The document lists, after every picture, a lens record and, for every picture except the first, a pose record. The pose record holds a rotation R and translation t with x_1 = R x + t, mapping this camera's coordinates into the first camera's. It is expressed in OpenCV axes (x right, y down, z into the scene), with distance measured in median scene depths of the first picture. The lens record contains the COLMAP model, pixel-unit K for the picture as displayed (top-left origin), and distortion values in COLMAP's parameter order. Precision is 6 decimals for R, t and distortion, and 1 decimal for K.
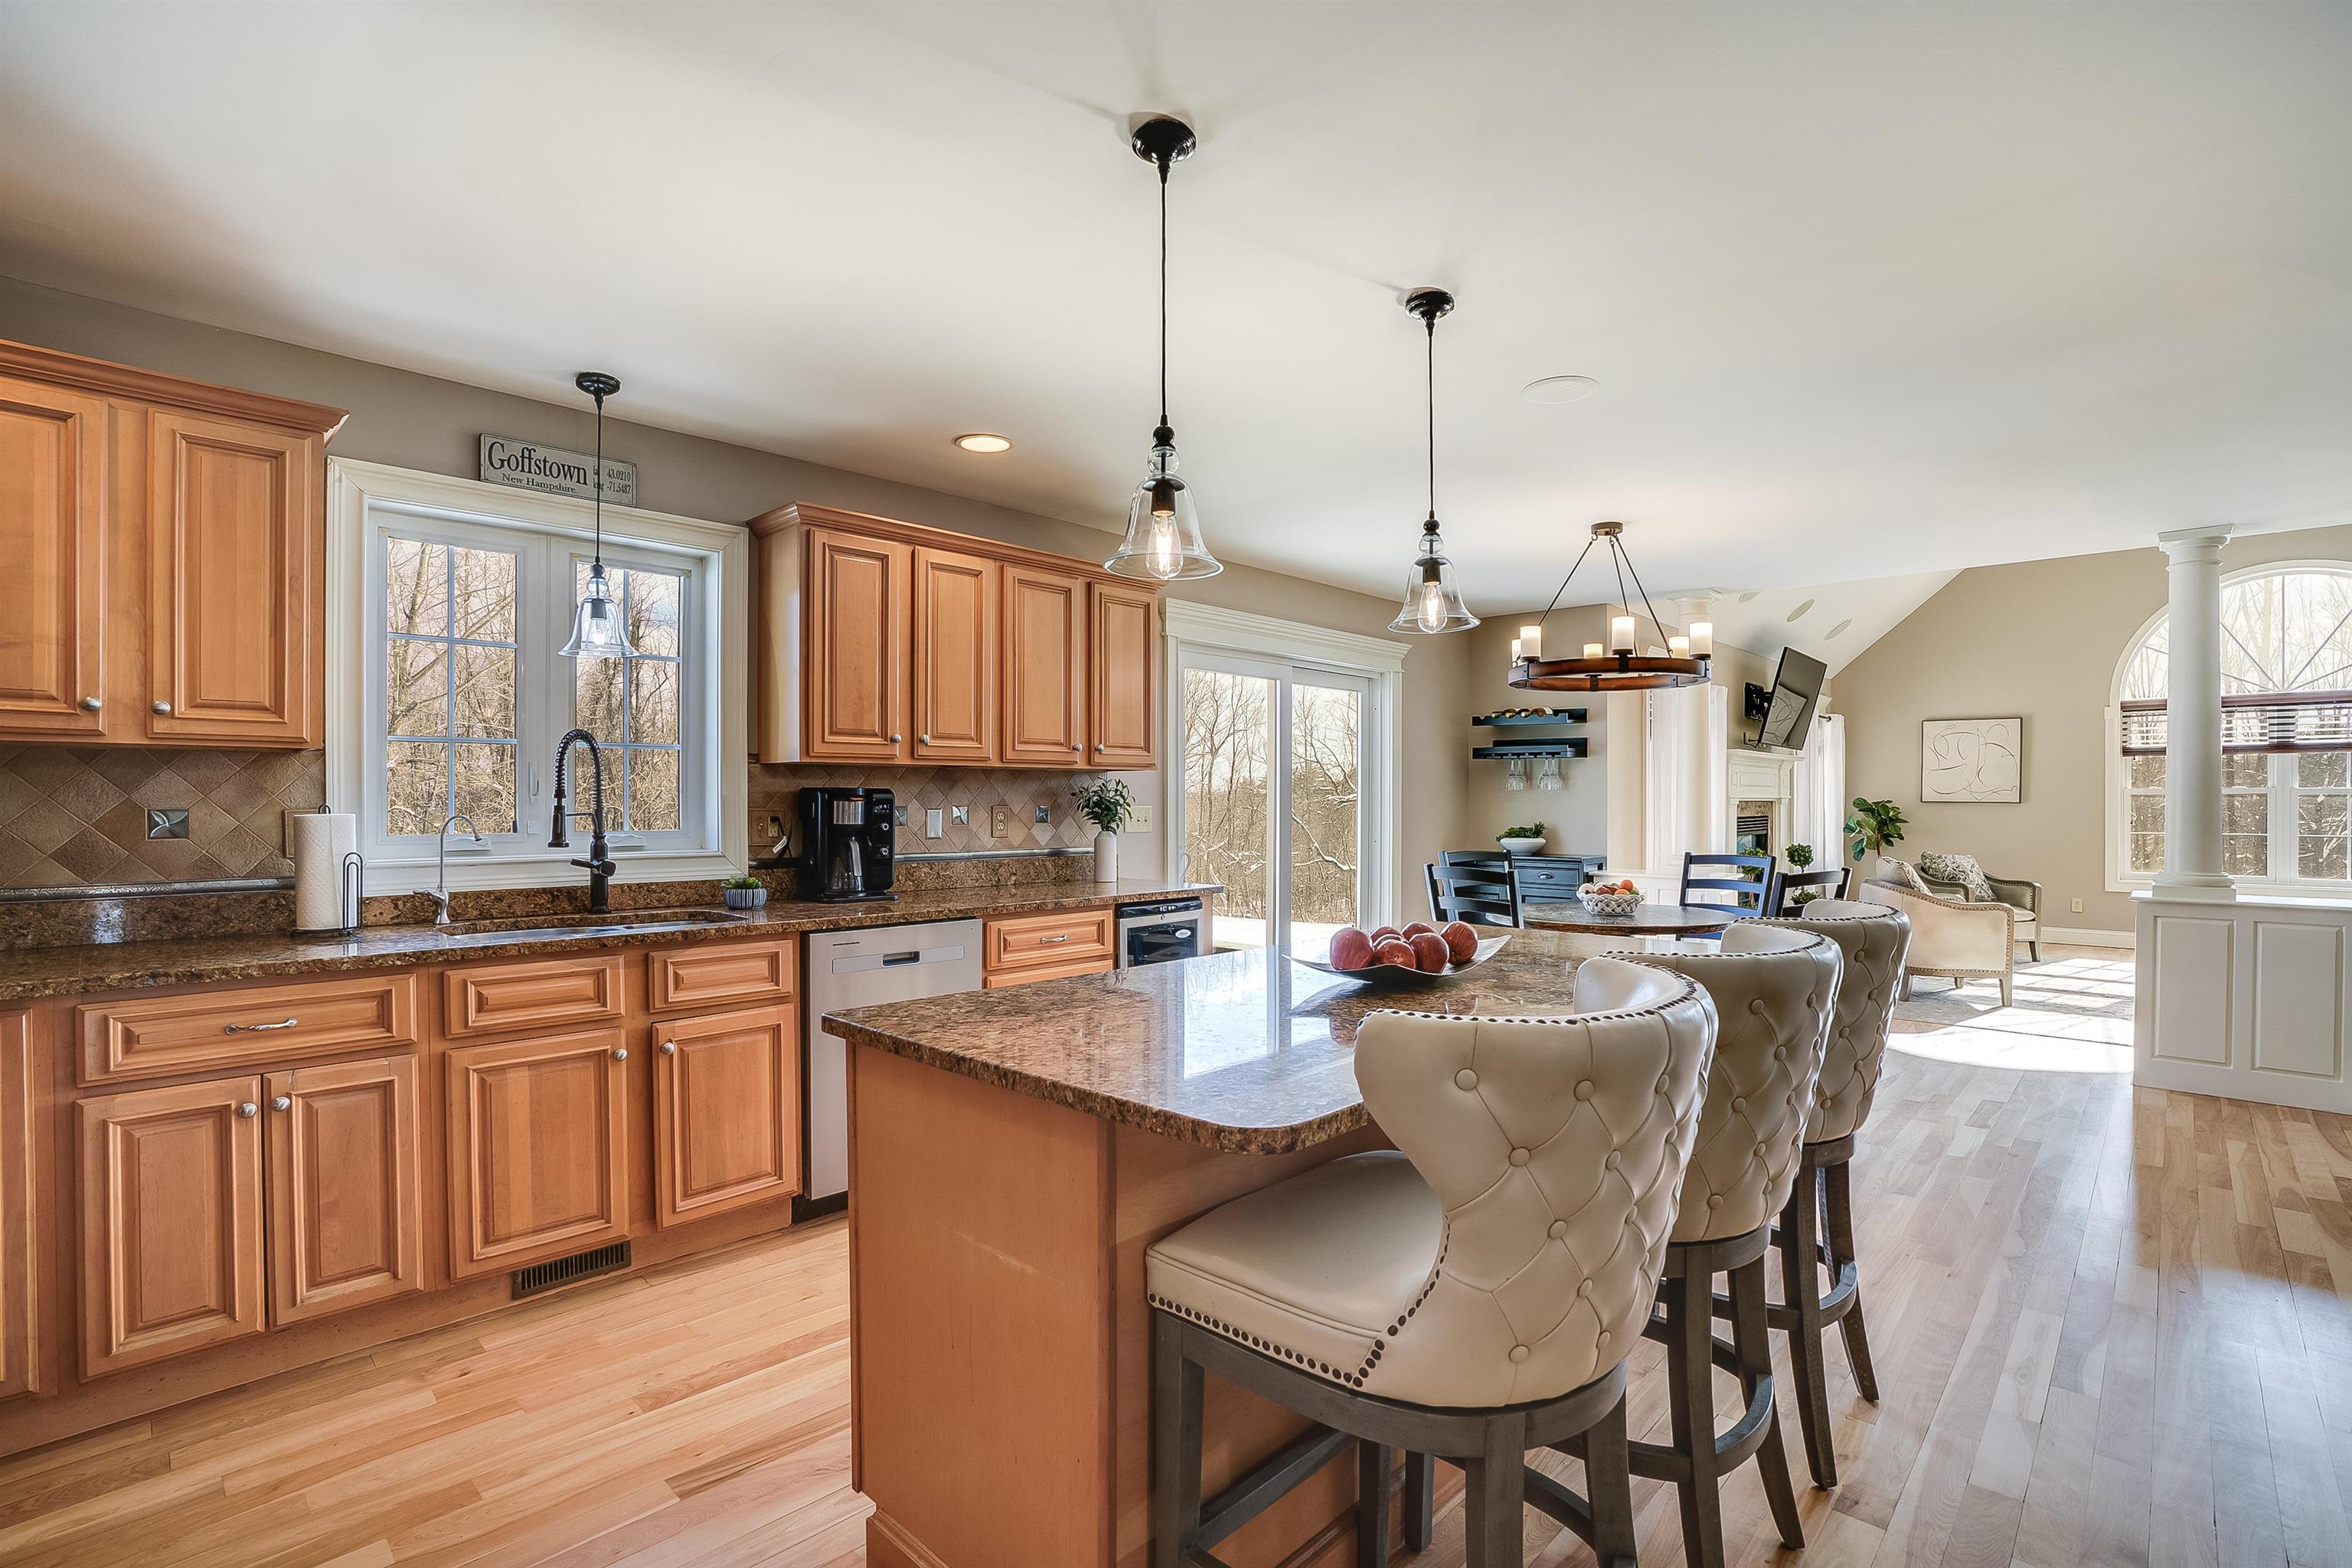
lens RADIAL K [[1095.4, 0, 1173.7], [0, 1095.4, 803.9], [0, 0, 1]] dist [-0.066106, 0.026127]
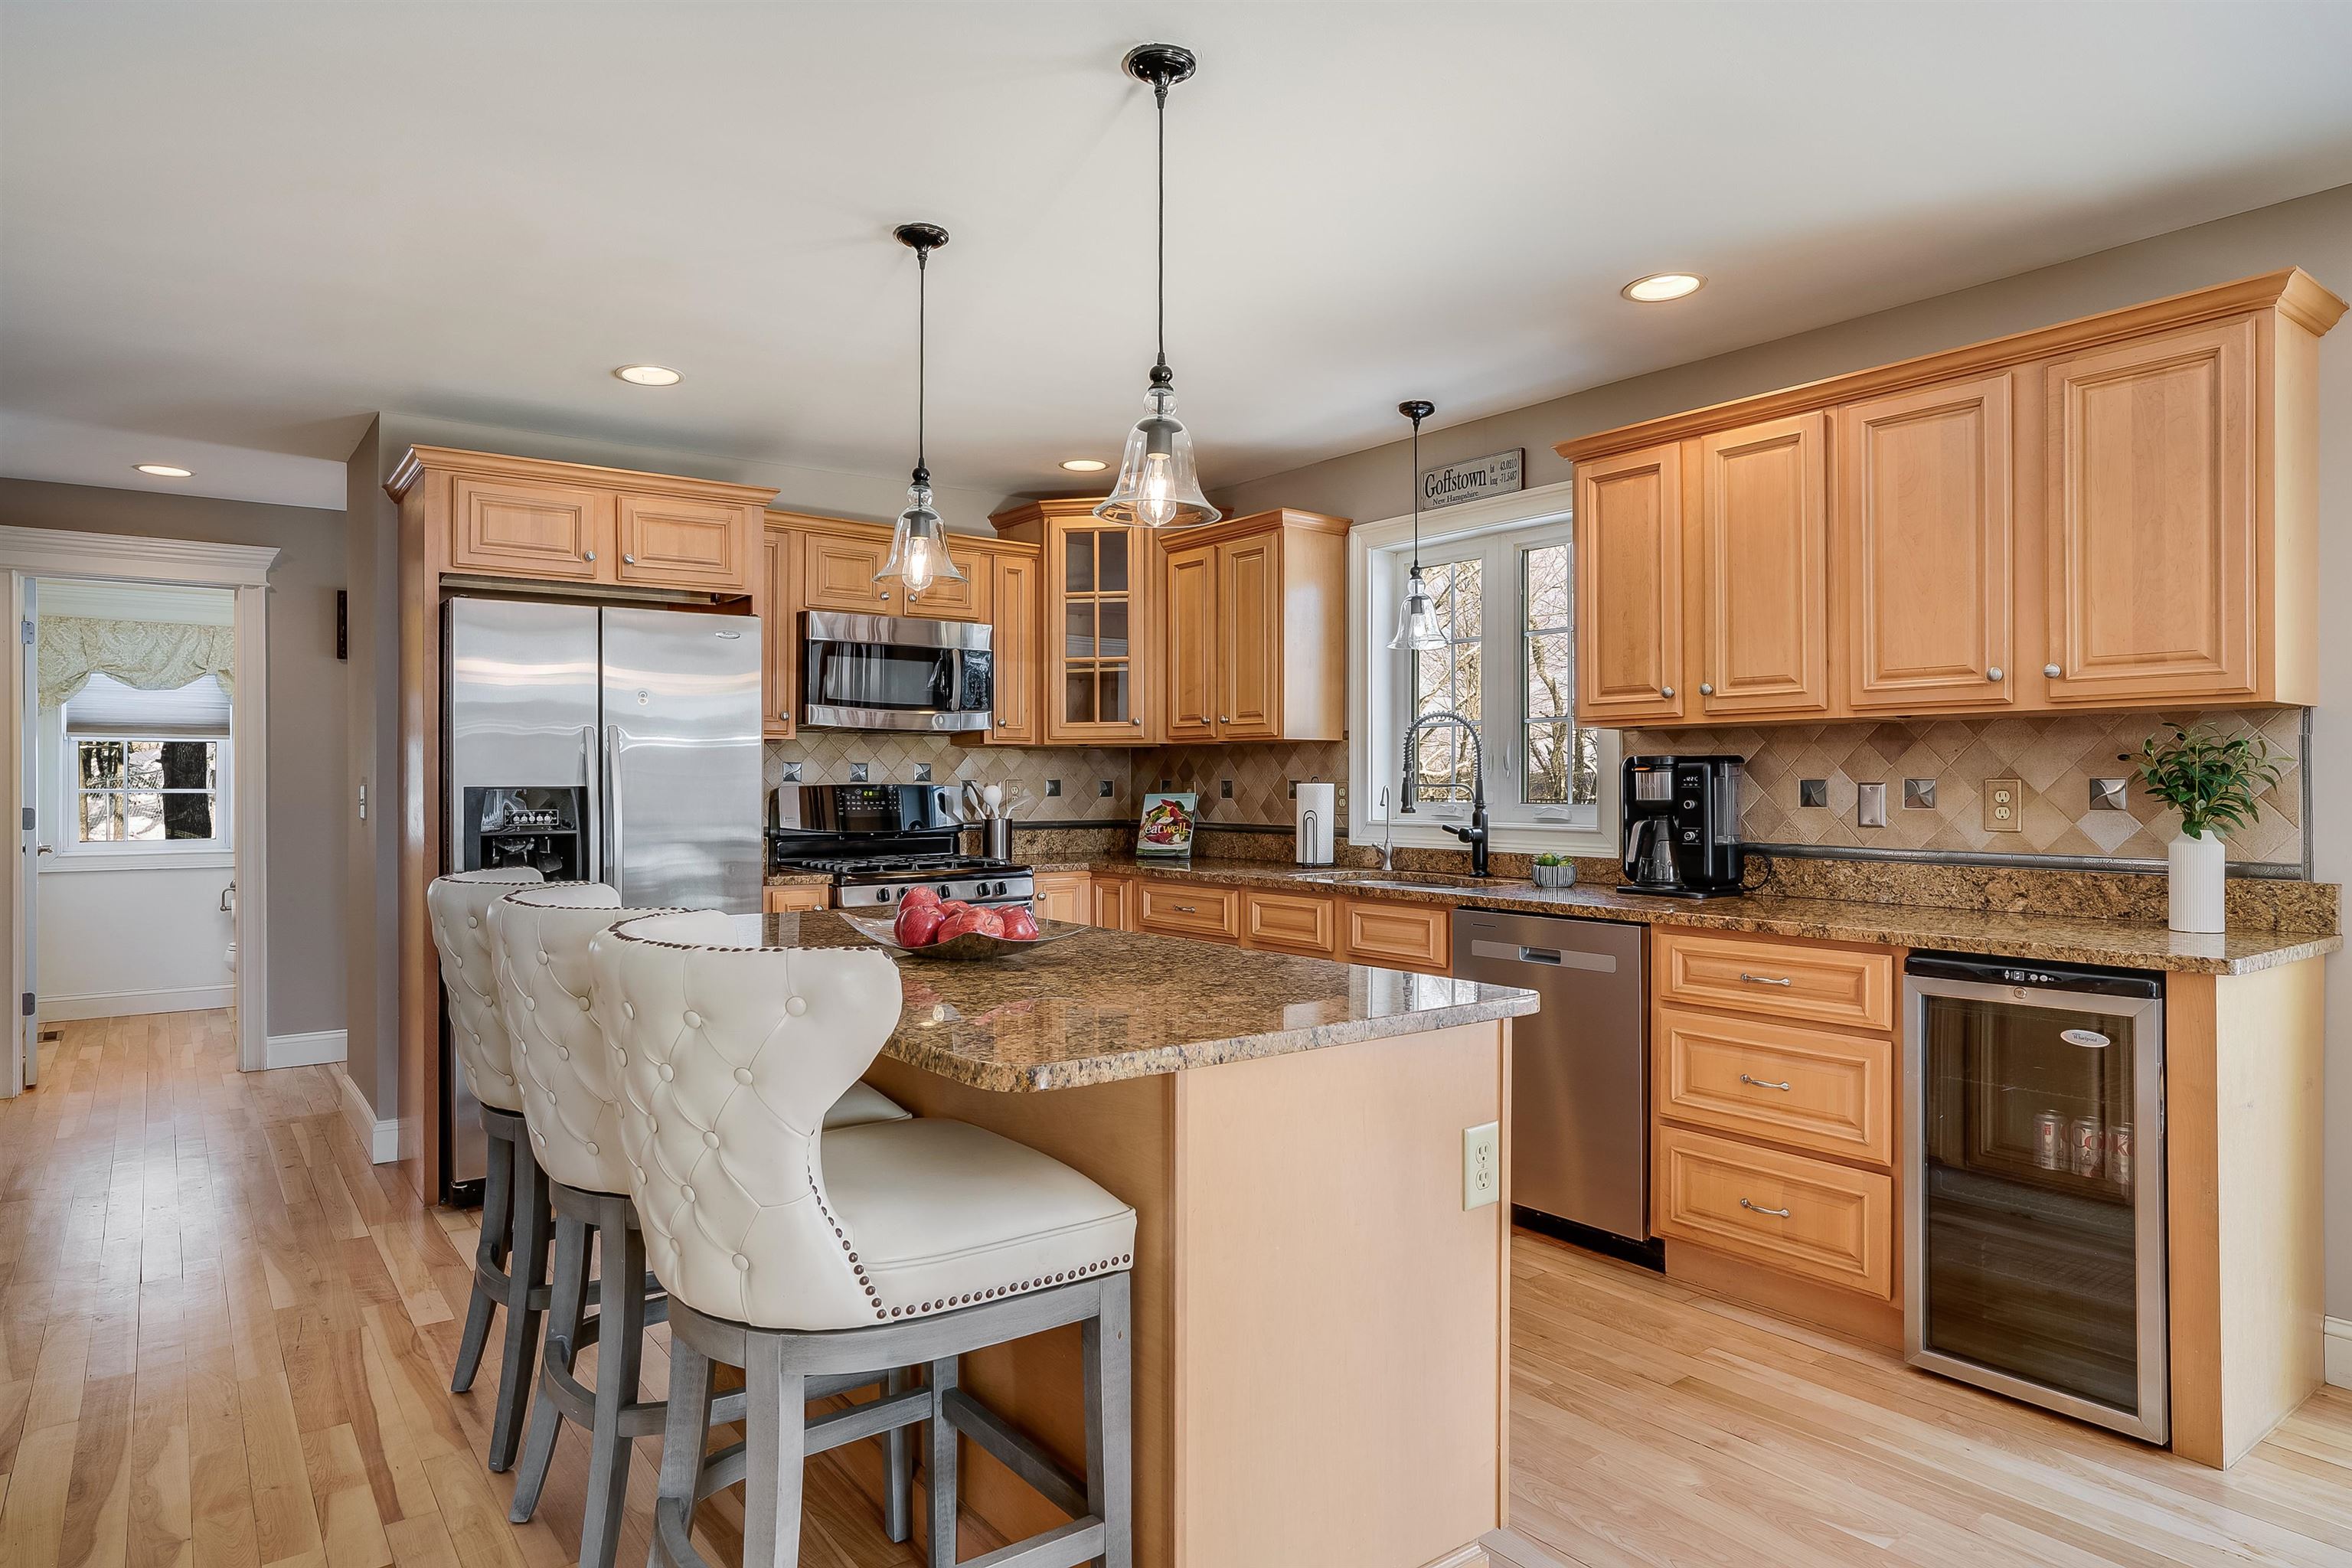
lens RADIAL K [[1368.5, 0, 1176.0], [0, 1368.5, 784.0], [0, 0, 1]] dist [-0.050424, 0.036759]
pose [[-0.159824, -0.000677, -0.987145, 0.793395], [-0.004542, 0.999990, 0.000050, 0.008206], [0.987135, 0.004492, -0.159826, 0.827449]]
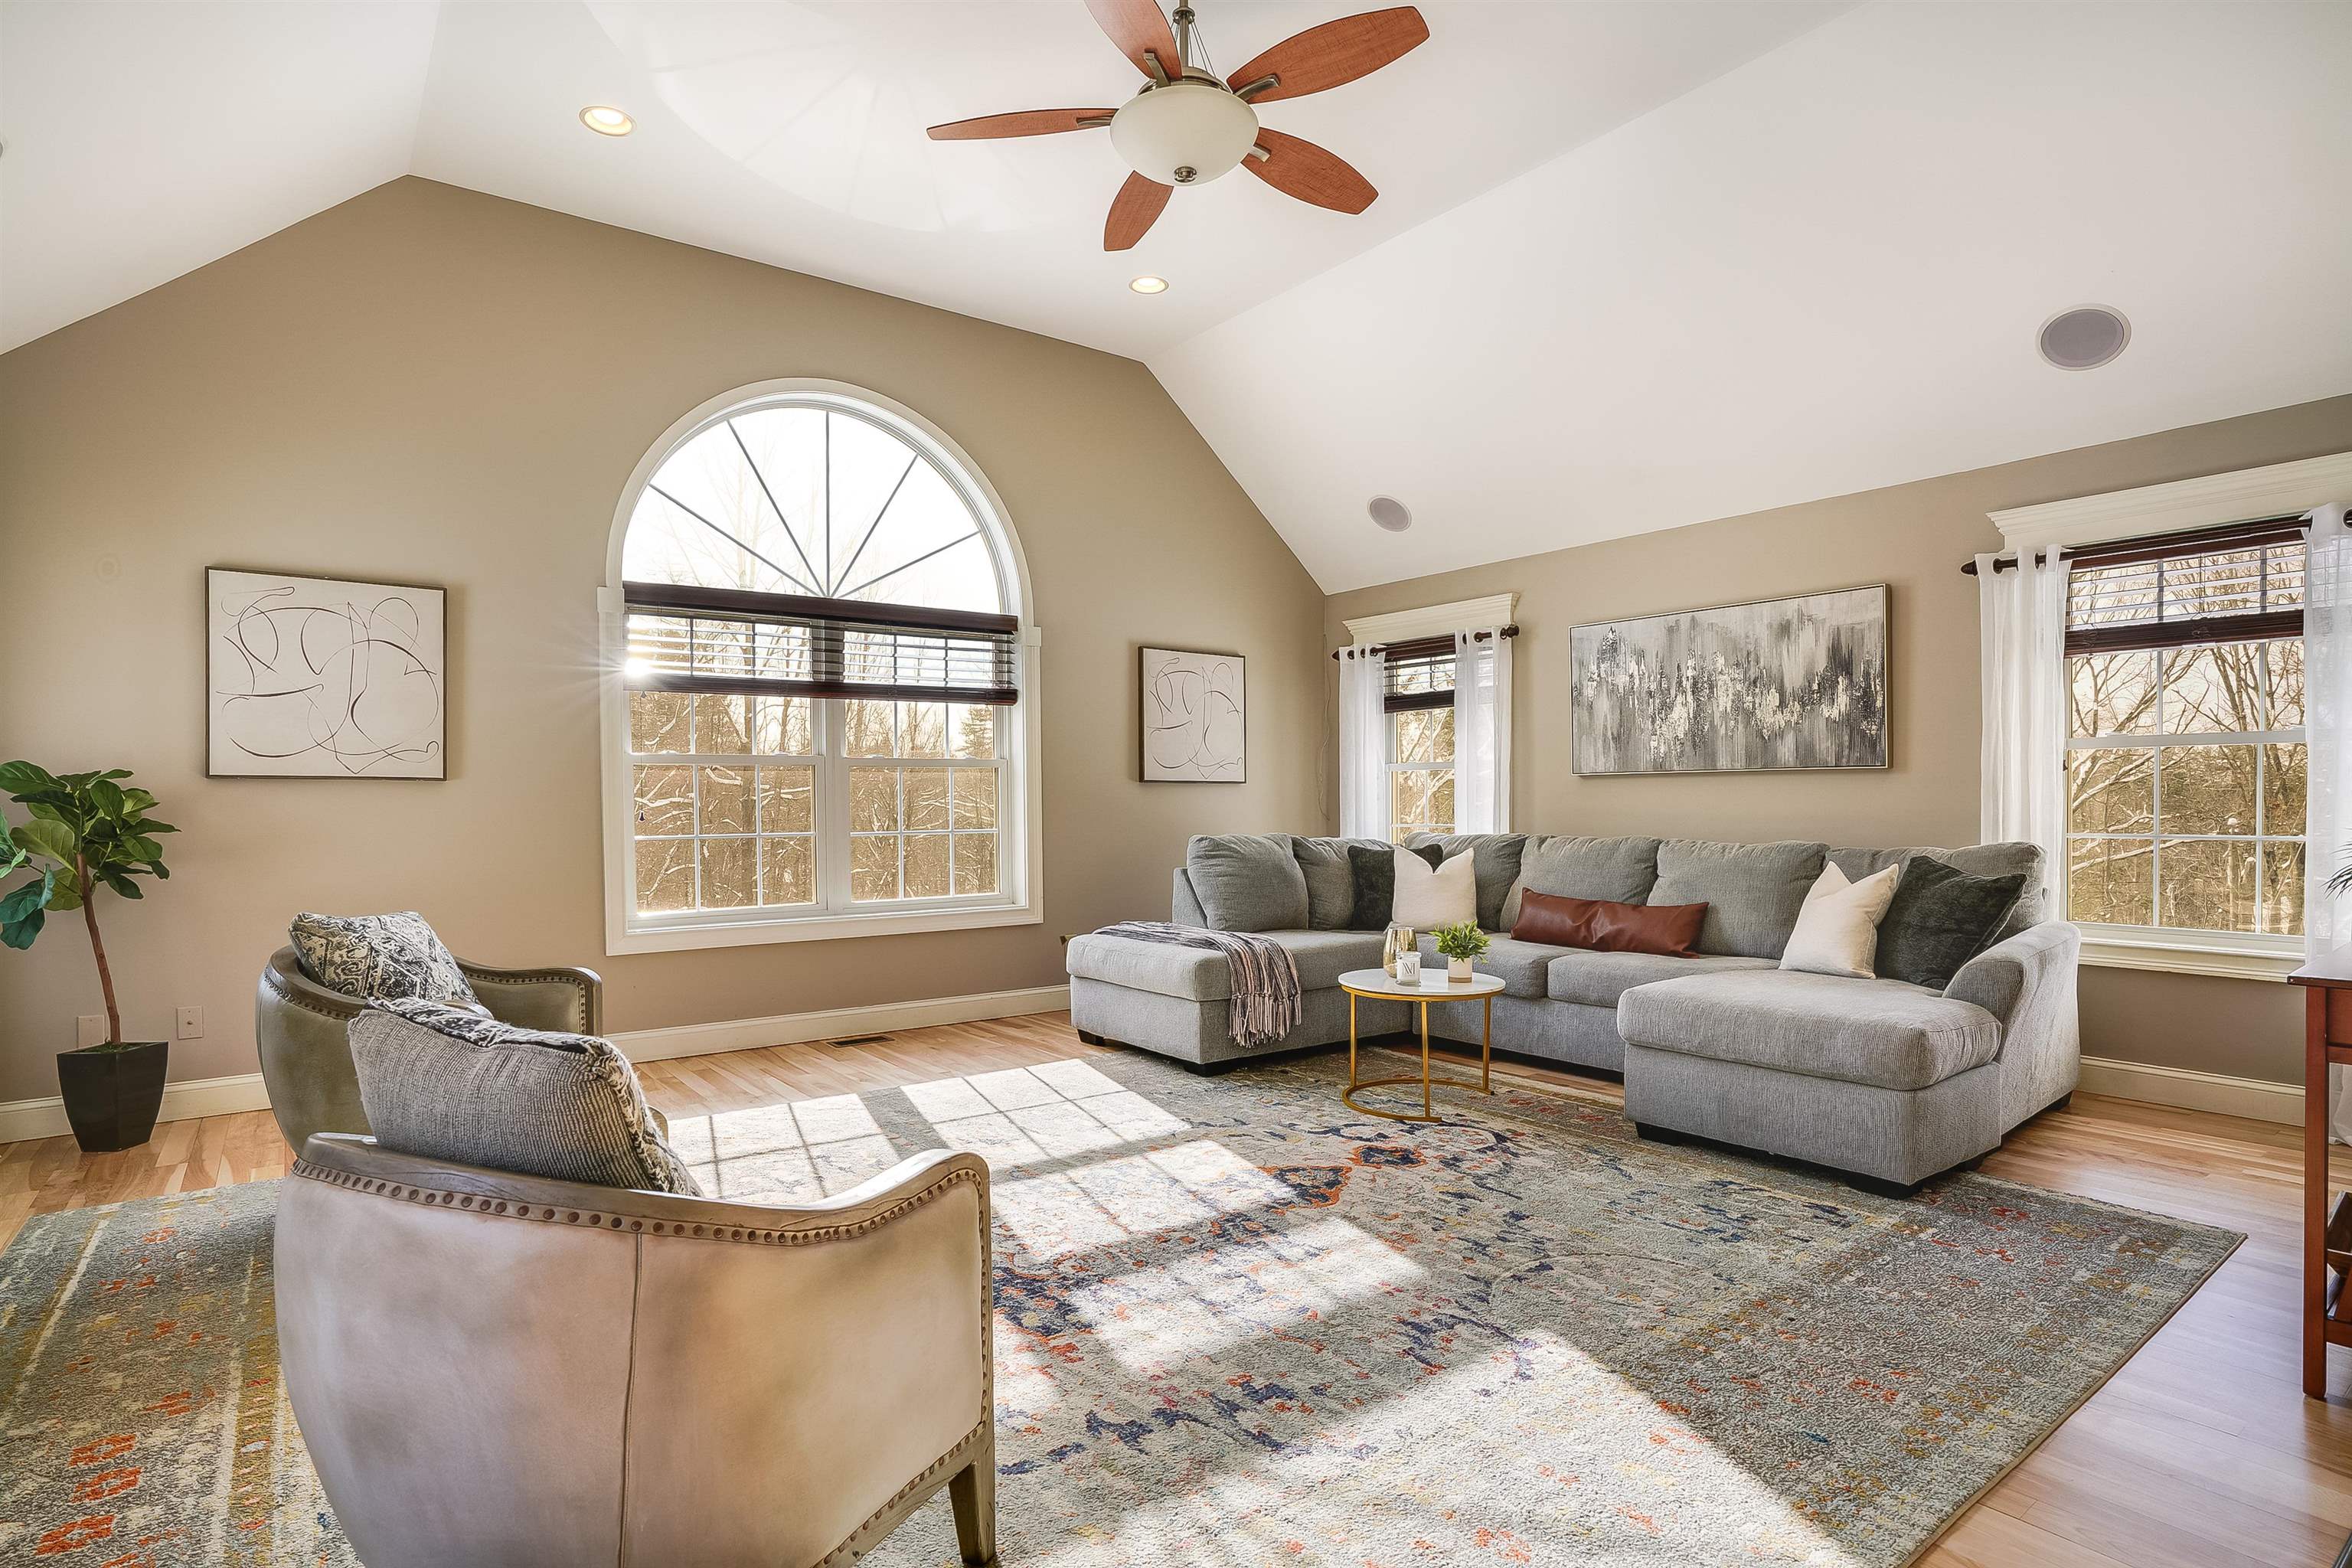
lens RADIAL K [[1182.4, 0, 1146.1], [0, 1182.4, 826.2], [0, 0, 1]] dist [-0.075934, 0.036949]
pose [[0.169900, -0.021612, 0.985224, 0.963386], [0.010799, 0.999740, 0.020068, 0.032167], [-0.985402, 0.007230, 0.170090, 1.641496]]
